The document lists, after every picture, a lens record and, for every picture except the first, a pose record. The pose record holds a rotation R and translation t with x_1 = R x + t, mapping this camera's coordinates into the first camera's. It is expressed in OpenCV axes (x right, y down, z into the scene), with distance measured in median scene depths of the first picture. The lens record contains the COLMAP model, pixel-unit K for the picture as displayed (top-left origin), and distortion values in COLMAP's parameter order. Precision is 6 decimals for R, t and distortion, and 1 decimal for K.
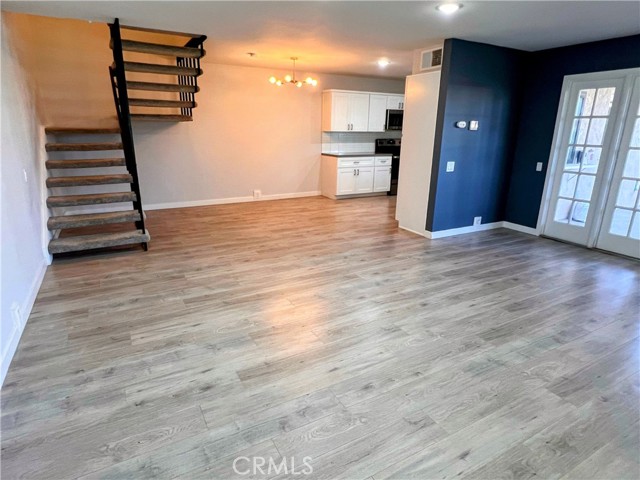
lens RADIAL K [[377.5, 0, 320.3], [0, 377.5, 237.8], [0, 0, 1]] dist [-0.002855, -0.001519]
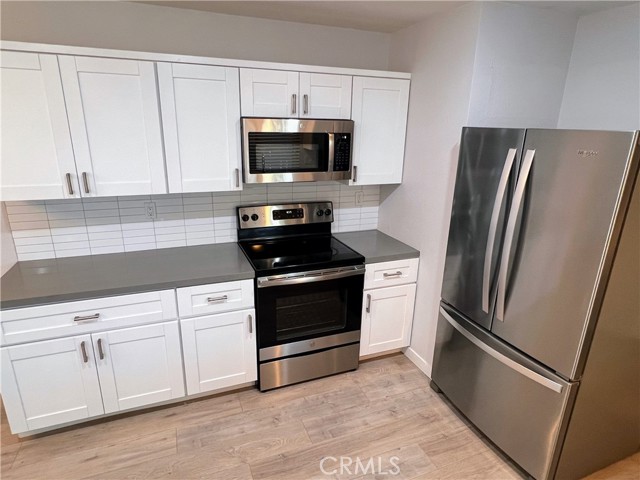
lens RADIAL K [[377.5, 0, 319.7], [0, 377.5, 241.1], [0, 0, 1]] dist [-0.002855, -0.001519]
pose [[0.992426, 0.046249, -0.113808, 0.283593], [-0.045371, 0.998917, 0.010303, -0.261004], [0.114162, -0.005061, 0.993449, 0.747205]]
